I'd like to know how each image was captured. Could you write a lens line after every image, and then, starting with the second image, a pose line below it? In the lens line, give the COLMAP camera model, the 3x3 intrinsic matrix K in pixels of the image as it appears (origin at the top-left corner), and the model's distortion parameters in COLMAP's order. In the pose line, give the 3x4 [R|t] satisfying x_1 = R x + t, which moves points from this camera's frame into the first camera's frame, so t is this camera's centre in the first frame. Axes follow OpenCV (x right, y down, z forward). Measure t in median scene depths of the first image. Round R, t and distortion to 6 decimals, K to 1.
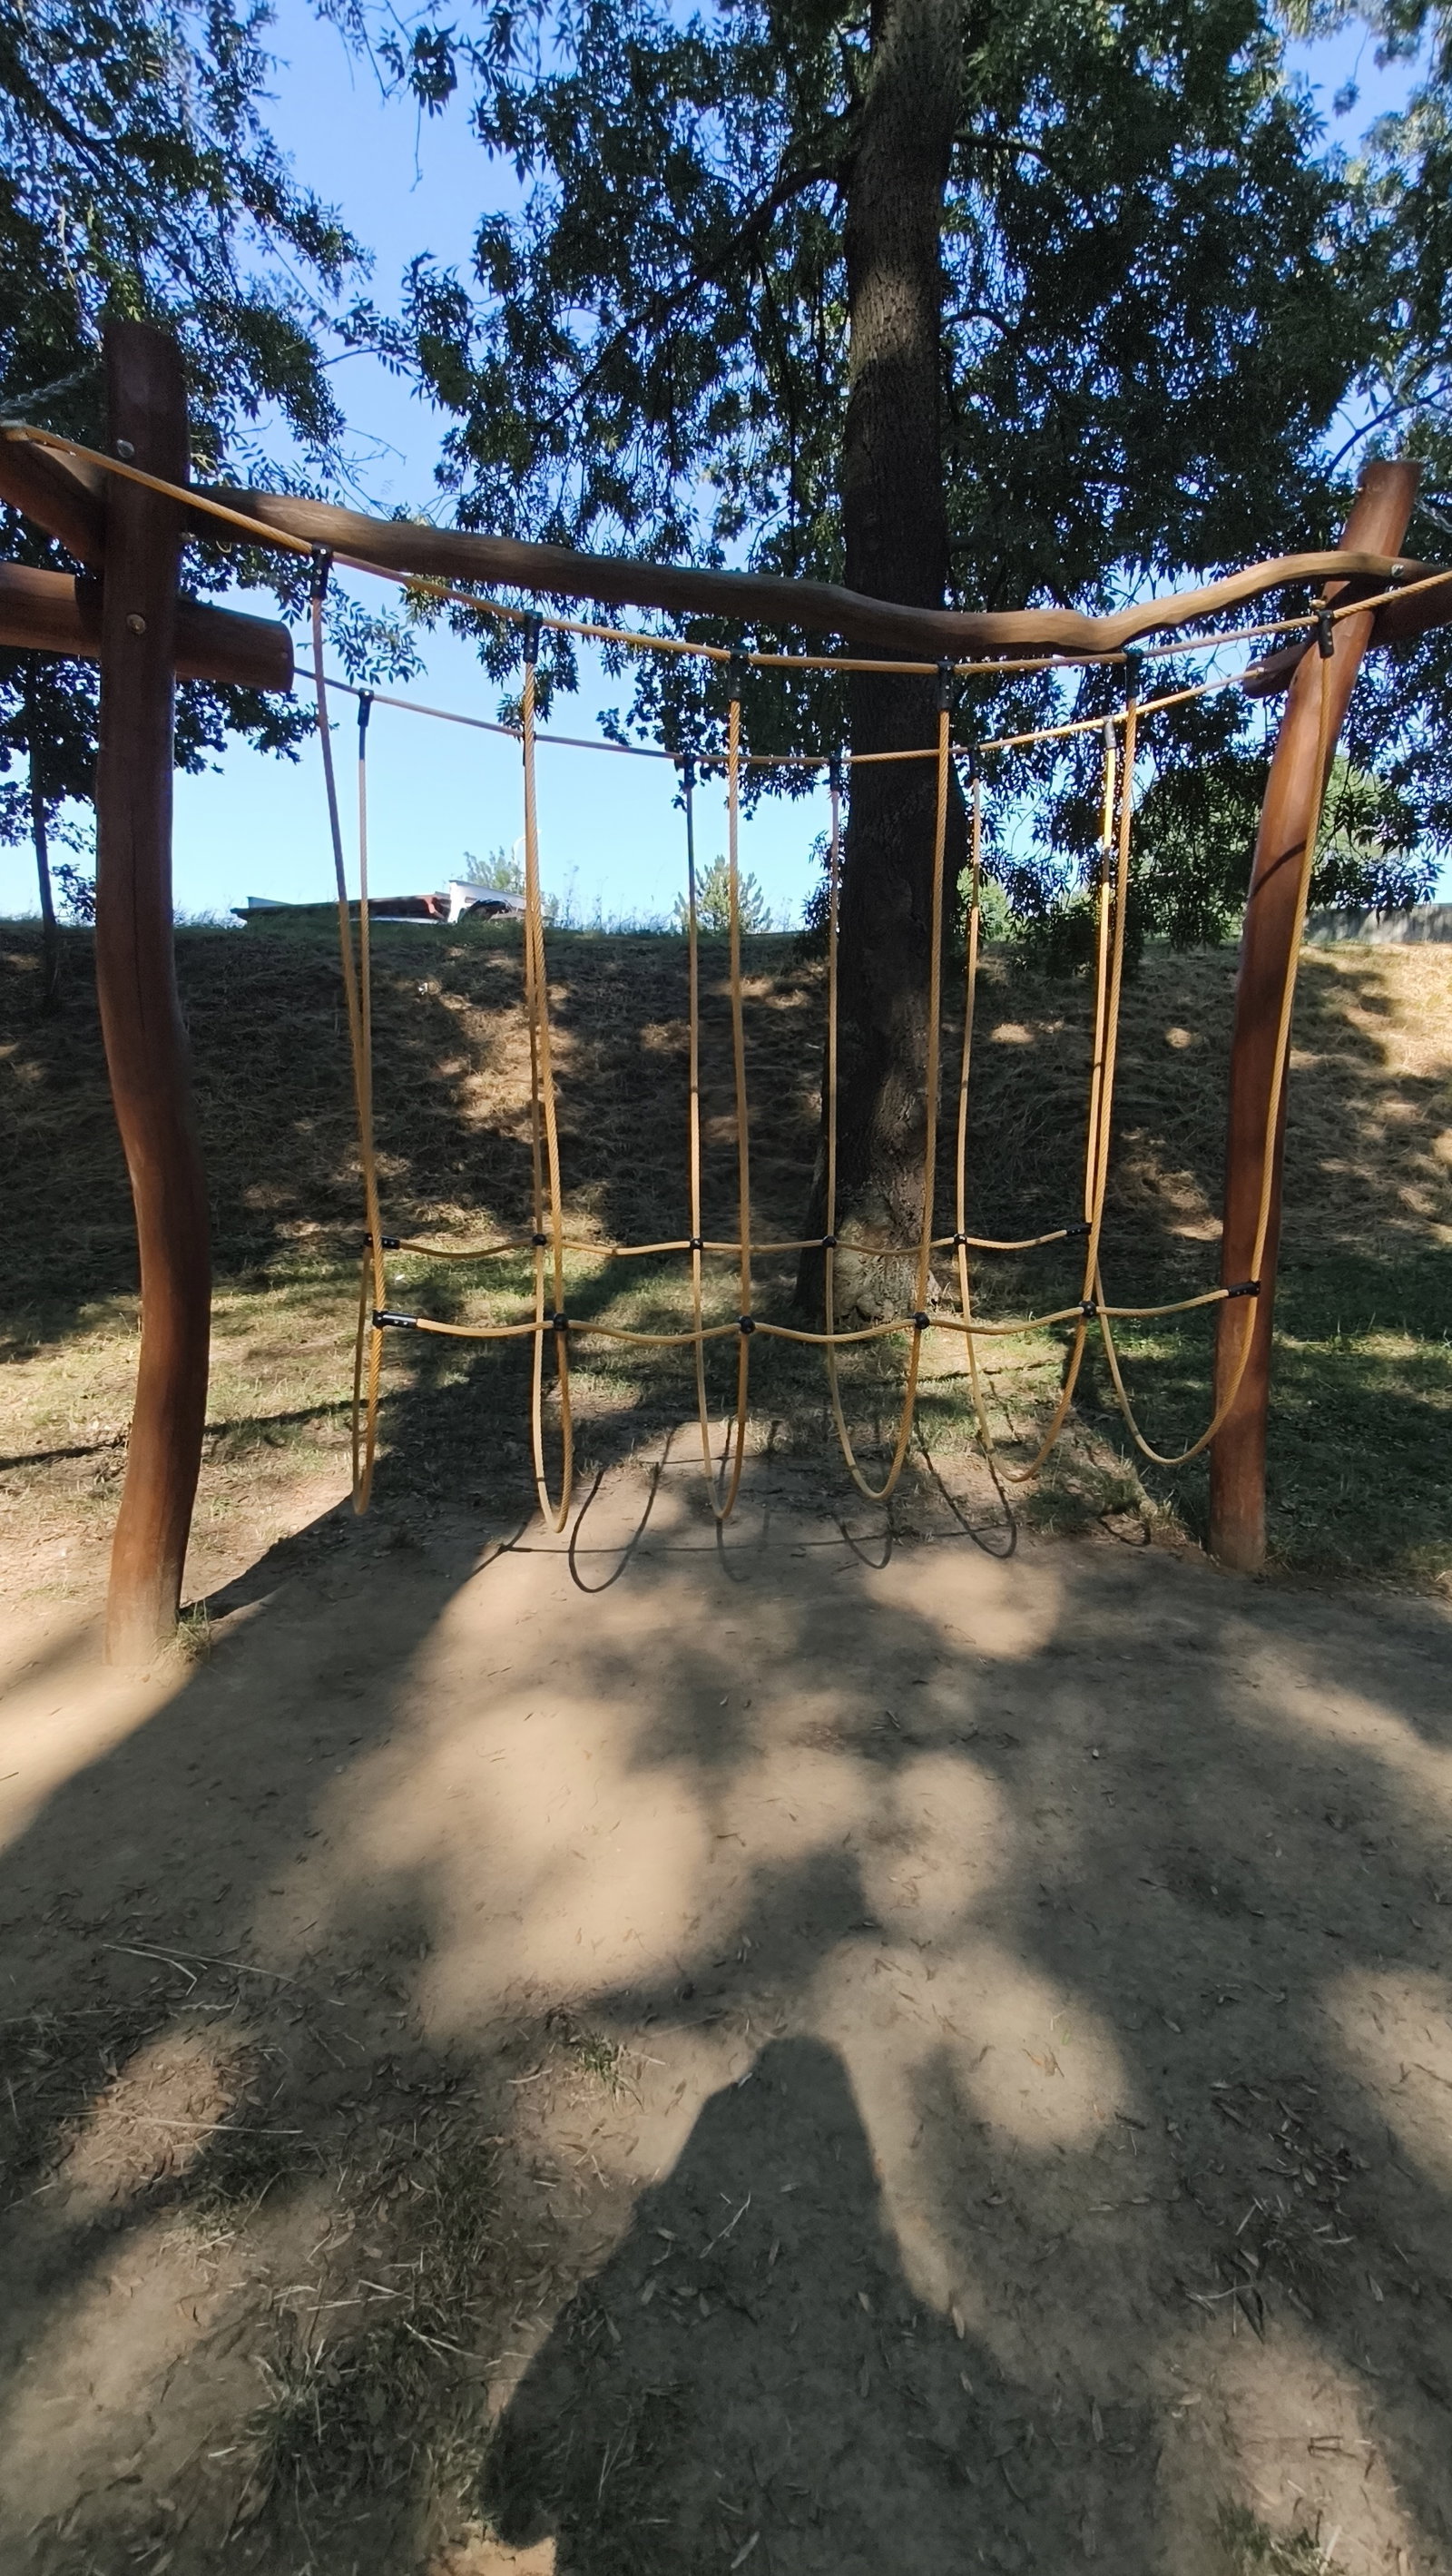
lens RADIAL K [[1209.8, 0, 726.0], [0, 1209.8, 1288.0], [0, 0, 1]] dist [0.009930, -0.000005]
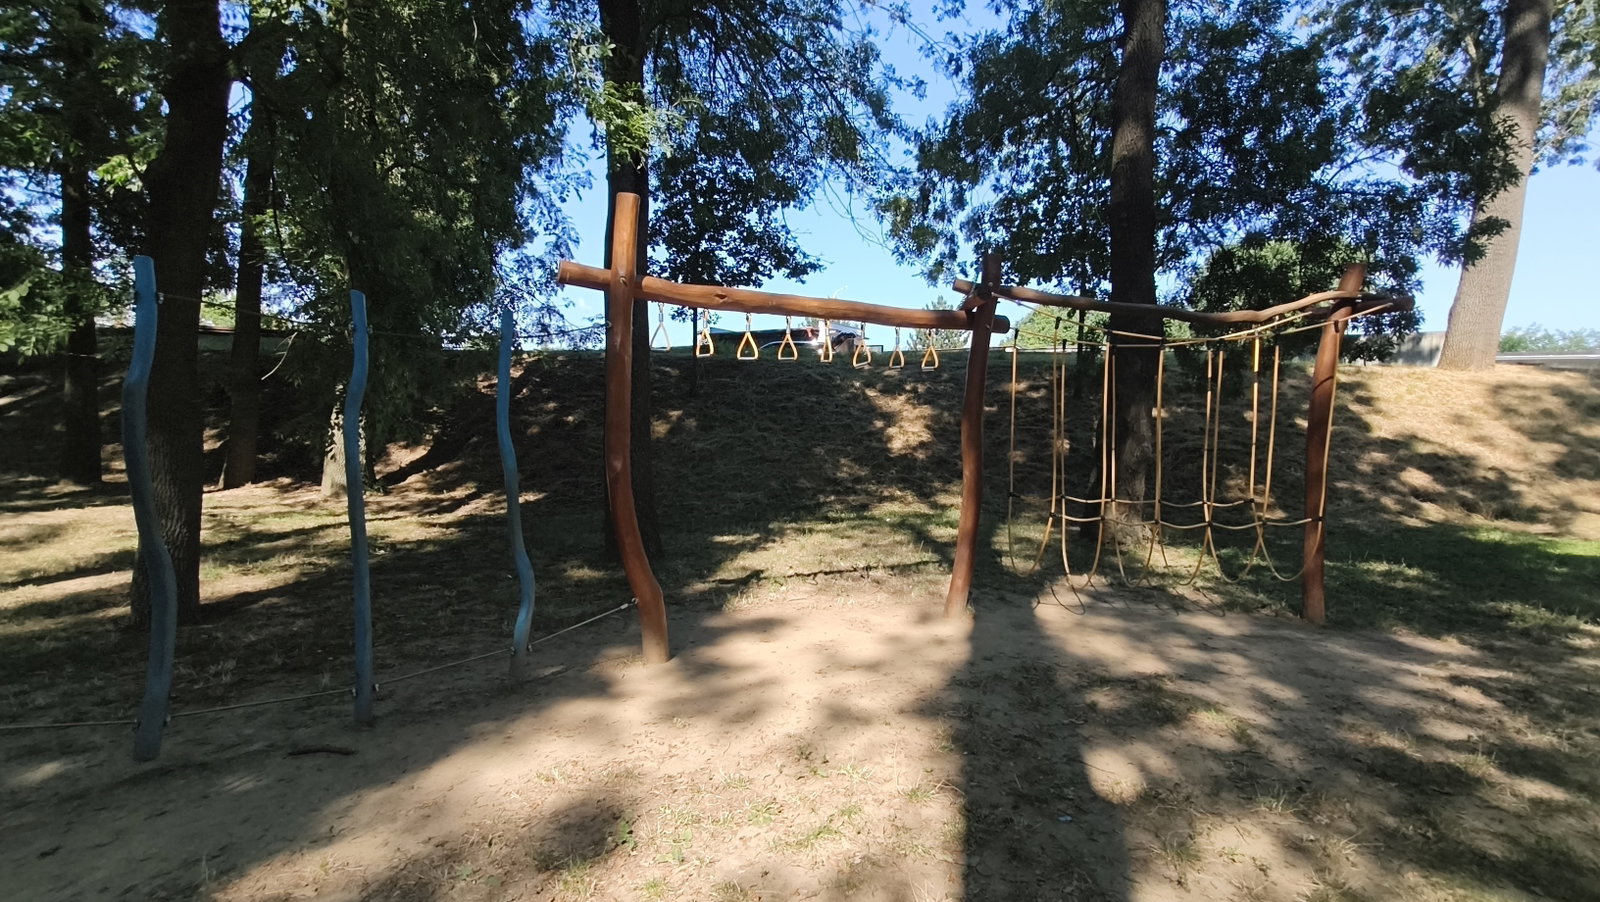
lens RADIAL K [[730.0, 0, 800.0], [0, 730.0, 451.0], [0, 0, 1]] dist [-0.003018, -0.000397]
pose [[0.984059, 0.026308, -0.175885, -0.144837], [-0.048740, 0.991026, -0.124465, 0.032109], [0.171033, 0.131054, 0.976510, -0.282851]]
